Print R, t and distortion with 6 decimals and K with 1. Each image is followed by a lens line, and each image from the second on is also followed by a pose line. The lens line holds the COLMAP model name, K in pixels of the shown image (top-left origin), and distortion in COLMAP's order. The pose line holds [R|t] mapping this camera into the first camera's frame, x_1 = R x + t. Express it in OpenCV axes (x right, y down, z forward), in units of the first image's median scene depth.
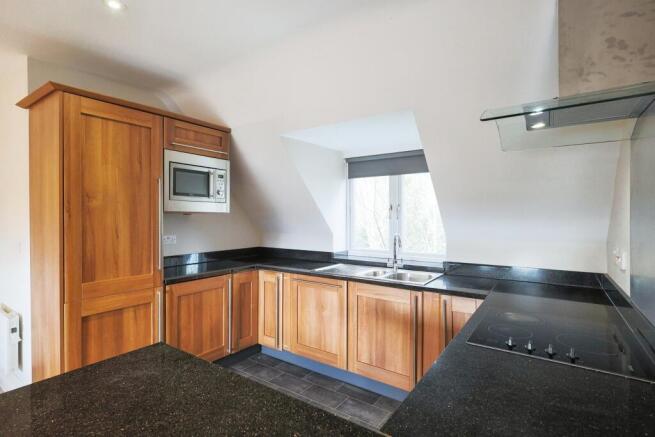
lens RADIAL K [[320.2, 0, 327.5], [0, 320.2, 218.5], [0, 0, 1]] dist [0.000501, 0.000065]
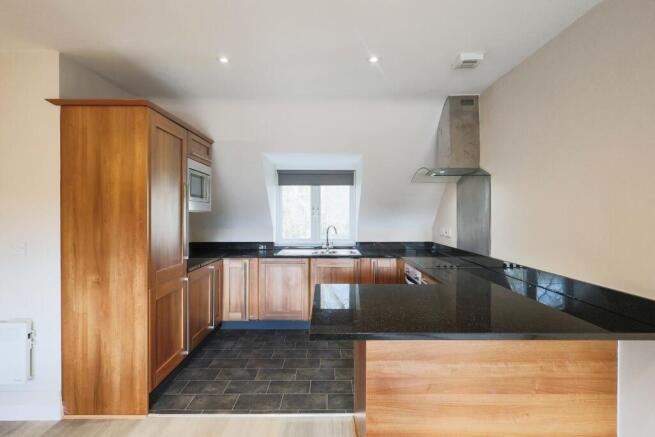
lens RADIAL K [[320.2, 0, 327.5], [0, 320.2, 218.5], [0, 0, 1]] dist [0.000501, 0.000065]
pose [[0.814957, -0.008470, 0.579460, -0.648154], [0.004089, 0.999952, 0.008865, -0.001153], [-0.579508, -0.004856, 0.814952, -0.218887]]
